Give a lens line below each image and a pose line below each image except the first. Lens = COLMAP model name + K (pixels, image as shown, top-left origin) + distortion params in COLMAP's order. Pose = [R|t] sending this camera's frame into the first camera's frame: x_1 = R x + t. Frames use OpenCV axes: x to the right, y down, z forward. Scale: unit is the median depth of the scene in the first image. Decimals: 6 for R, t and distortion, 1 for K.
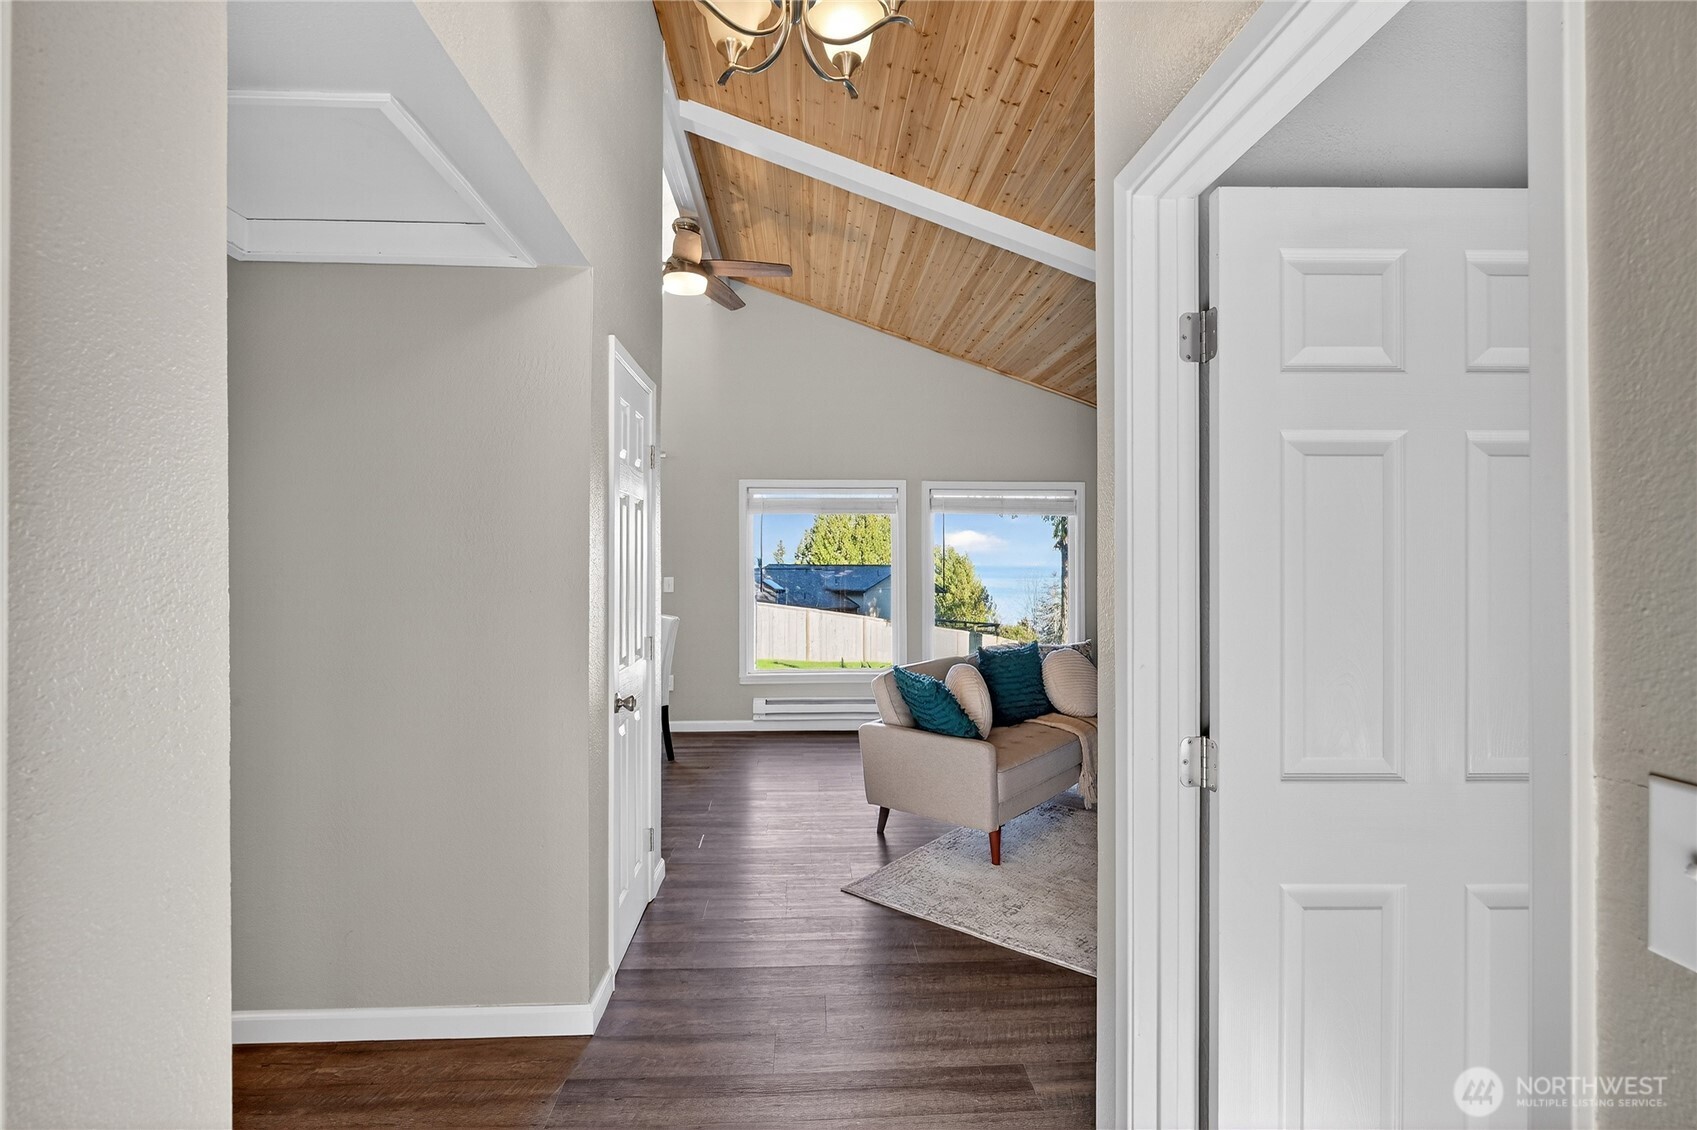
lens RADIAL K [[786.0, 0, 857.2], [0, 786.0, 562.2], [0, 0, 1]] dist [-0.005045, -0.000595]
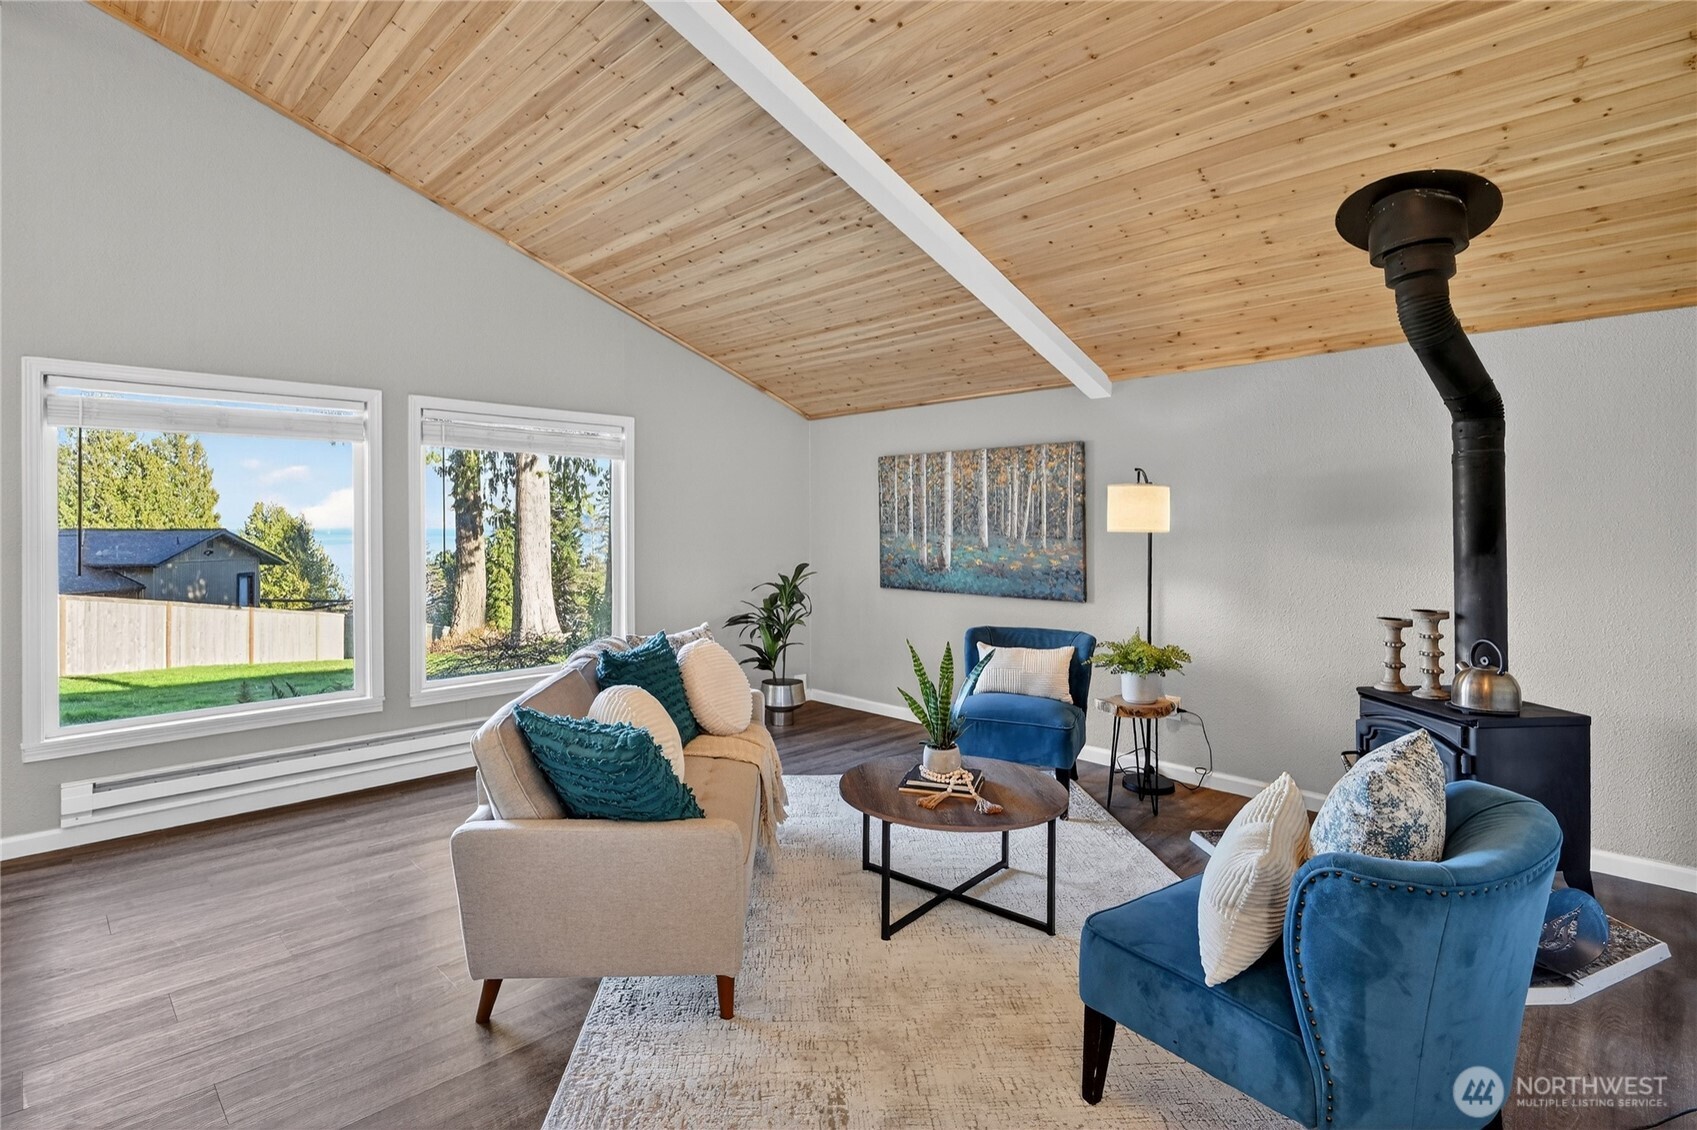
lens RADIAL K [[828.3, 0, 819.3], [0, 828.3, 520.1], [0, 0, 1]] dist [-0.005864, -0.000690]
pose [[0.762672, 0.000933, 0.646785, -0.107357], [0.002693, 0.999986, -0.004618, 0.004186], [-0.646780, 0.005263, 0.762658, 0.281648]]
